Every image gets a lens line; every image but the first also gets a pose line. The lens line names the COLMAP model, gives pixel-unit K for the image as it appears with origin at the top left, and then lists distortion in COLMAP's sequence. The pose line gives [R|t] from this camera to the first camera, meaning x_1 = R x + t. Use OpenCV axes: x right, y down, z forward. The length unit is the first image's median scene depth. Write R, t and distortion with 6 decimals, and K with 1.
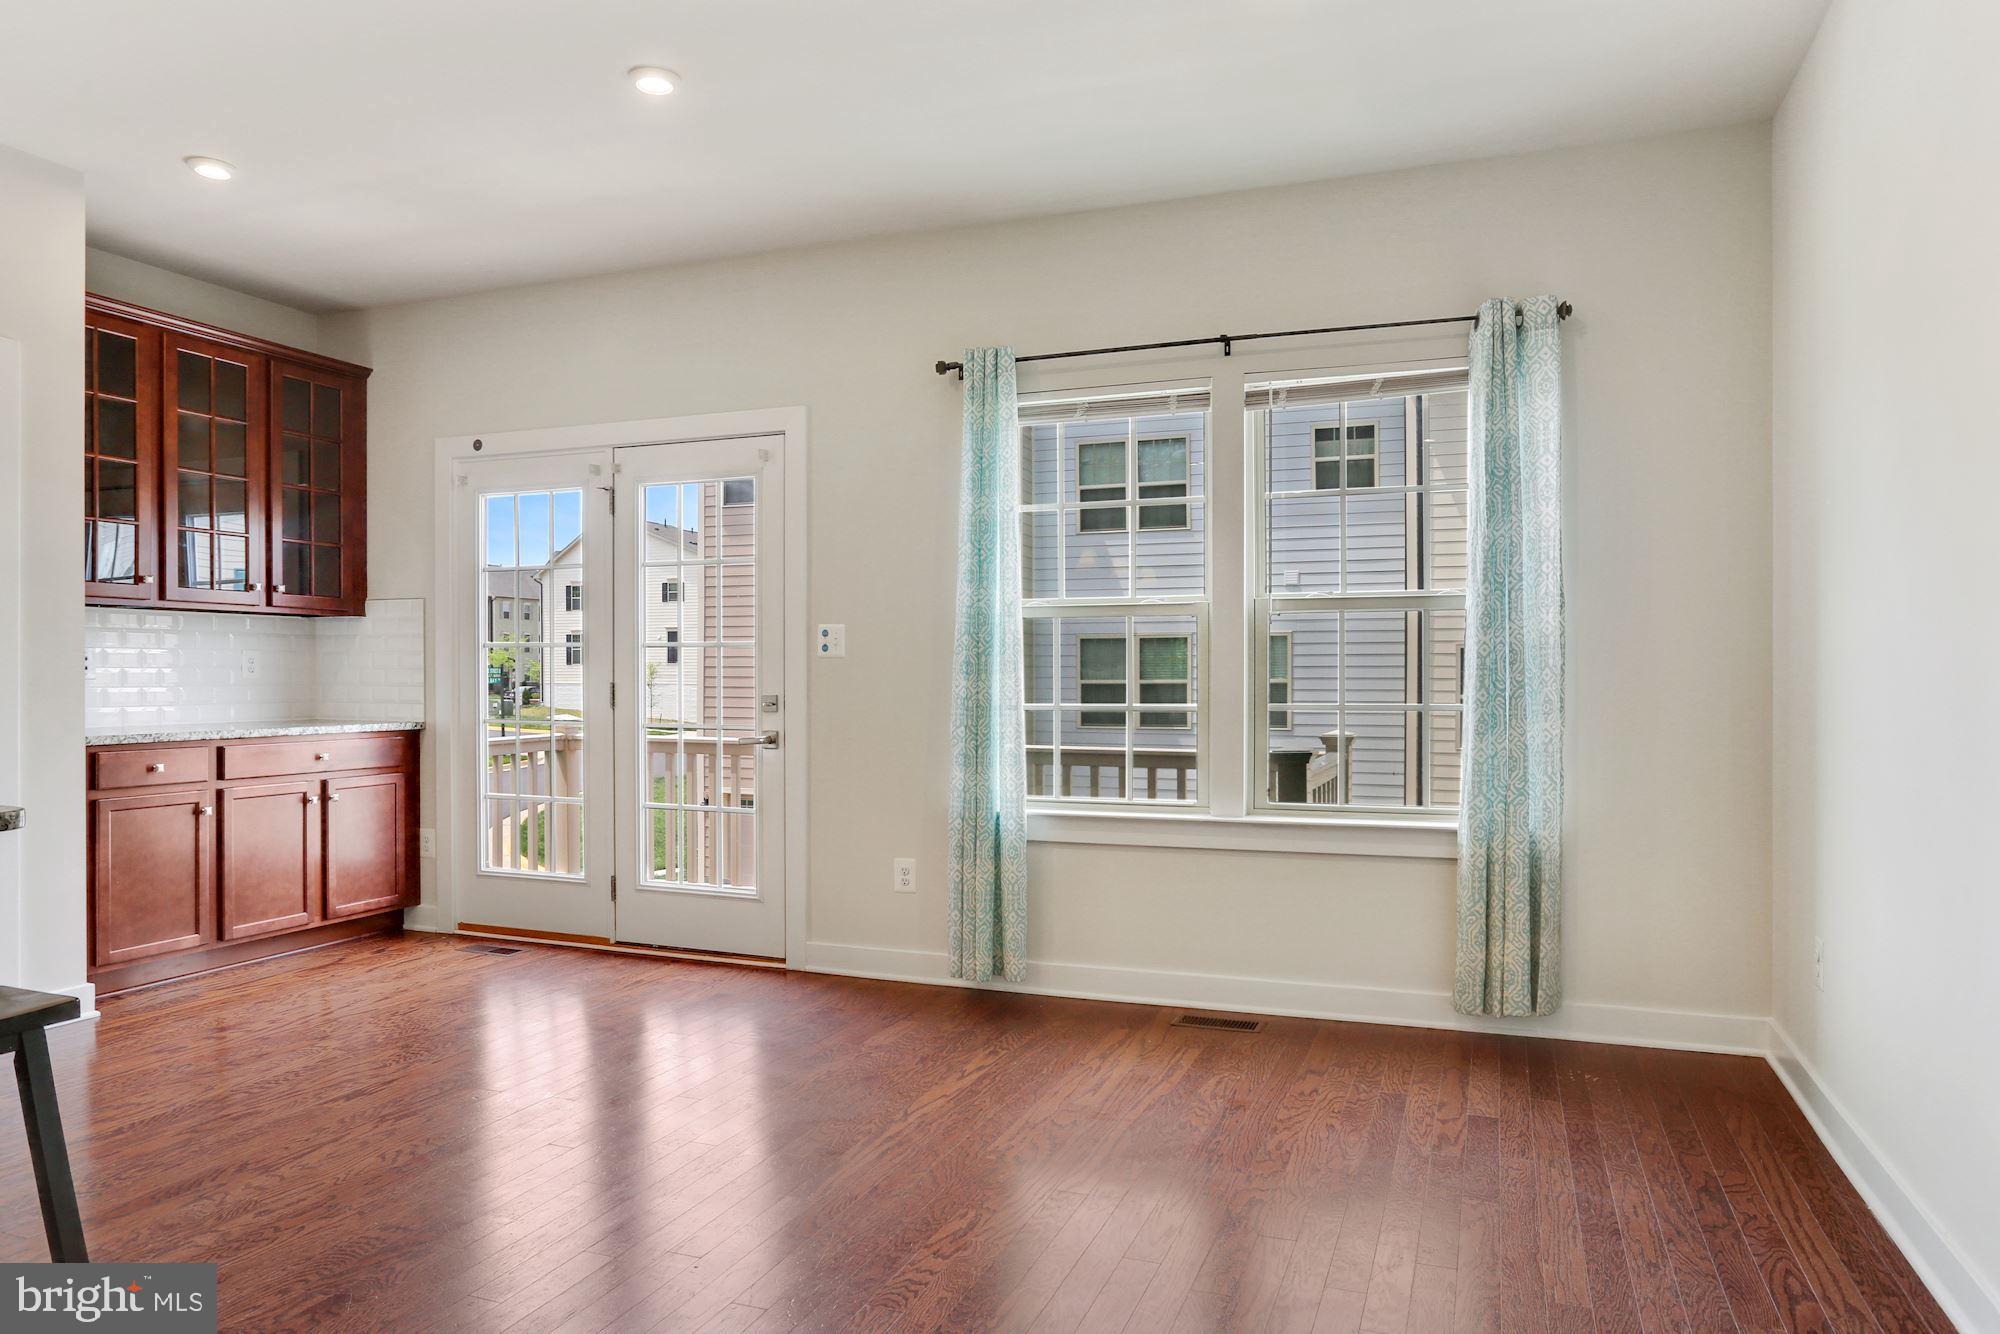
lens RADIAL K [[1263.0, 0, 999.8], [0, 1263.0, 681.3], [0, 0, 1]] dist [-0.035388, 0.014242]
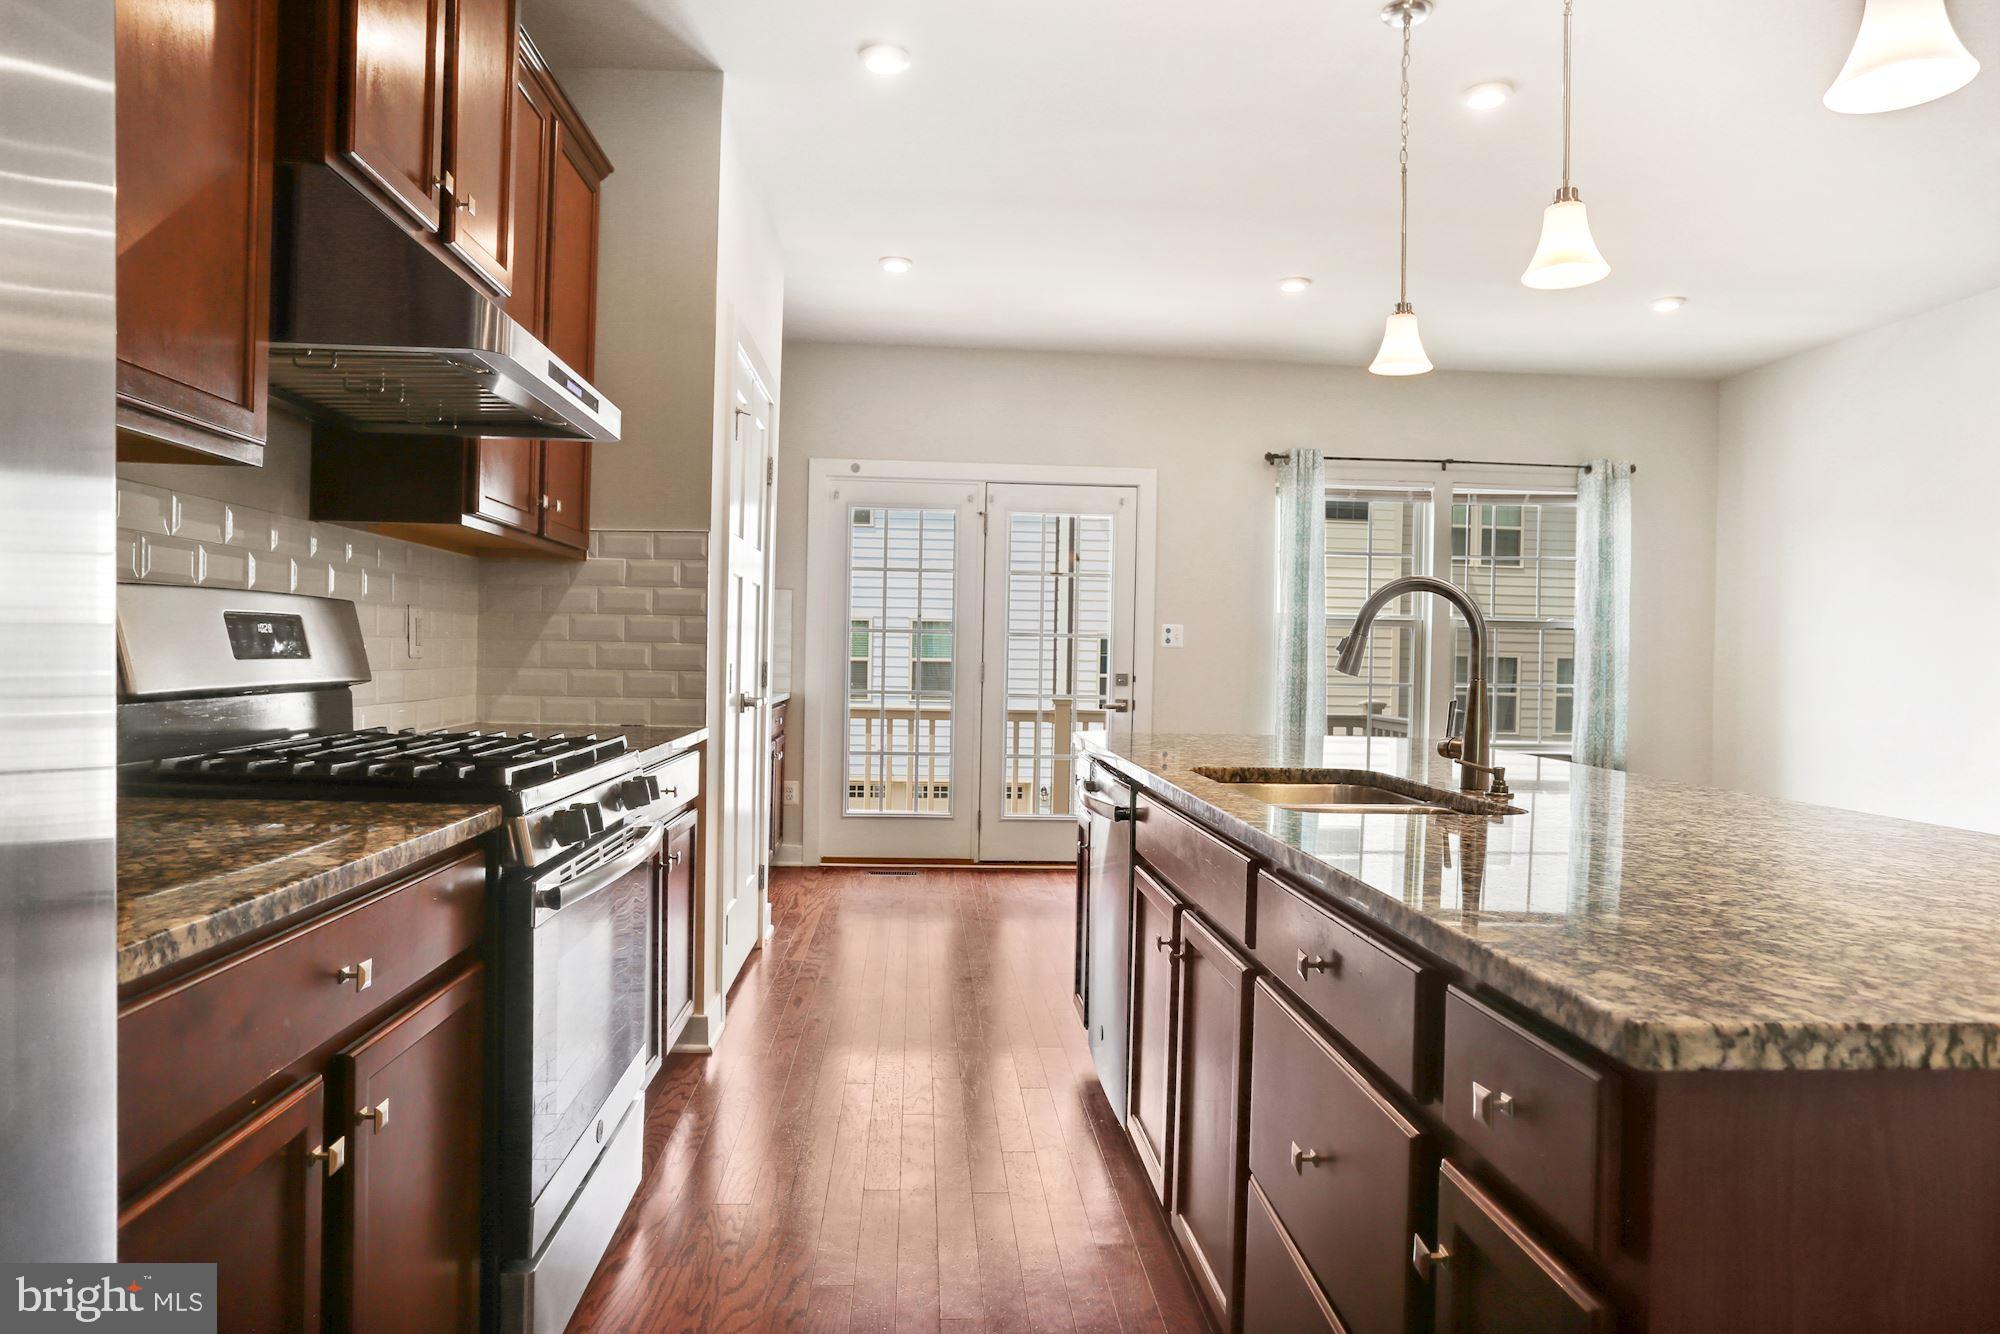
lens RADIAL K [[1263.0, 0, 990.0], [0, 1263.0, 674.7], [0, 0, 1]] dist [-0.035388, 0.014242]
pose [[0.903598, 0.010698, 0.428248, -0.927206], [-0.015618, 0.999846, 0.007977, 0.003120], [-0.428097, -0.013896, 0.903626, -0.199743]]
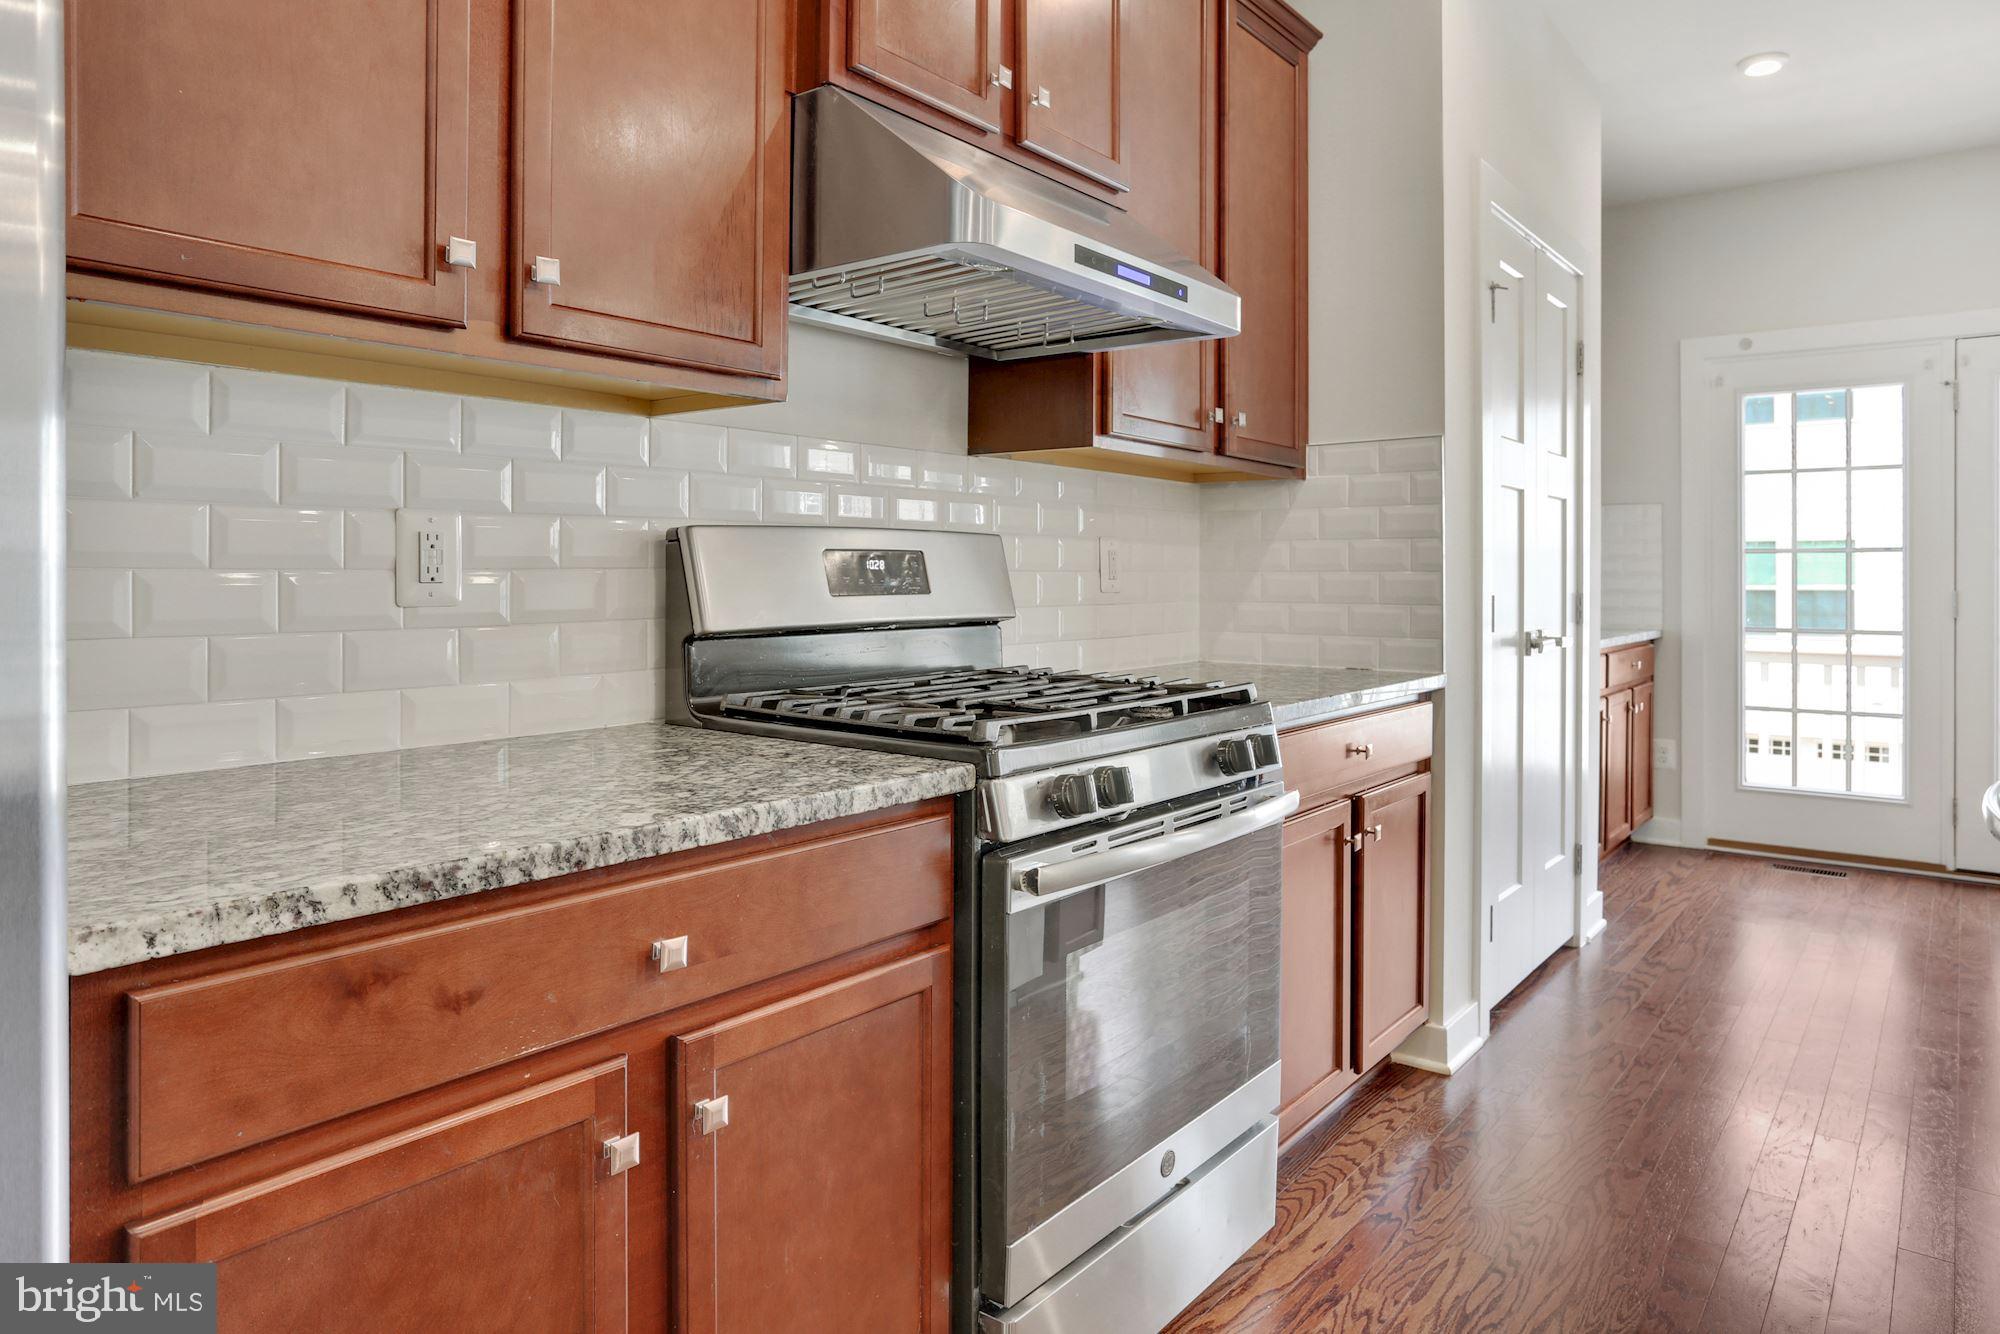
lens RADIAL K [[1263.0, 0, 975.2], [0, 1263.0, 571.4], [0, 0, 1]] dist [-0.035388, 0.014242]
pose [[0.957002, 0.000768, -0.290080, -0.793104], [-0.004760, 0.999903, -0.013055, 0.002415], [0.290042, 0.013875, 0.956913, -0.099688]]
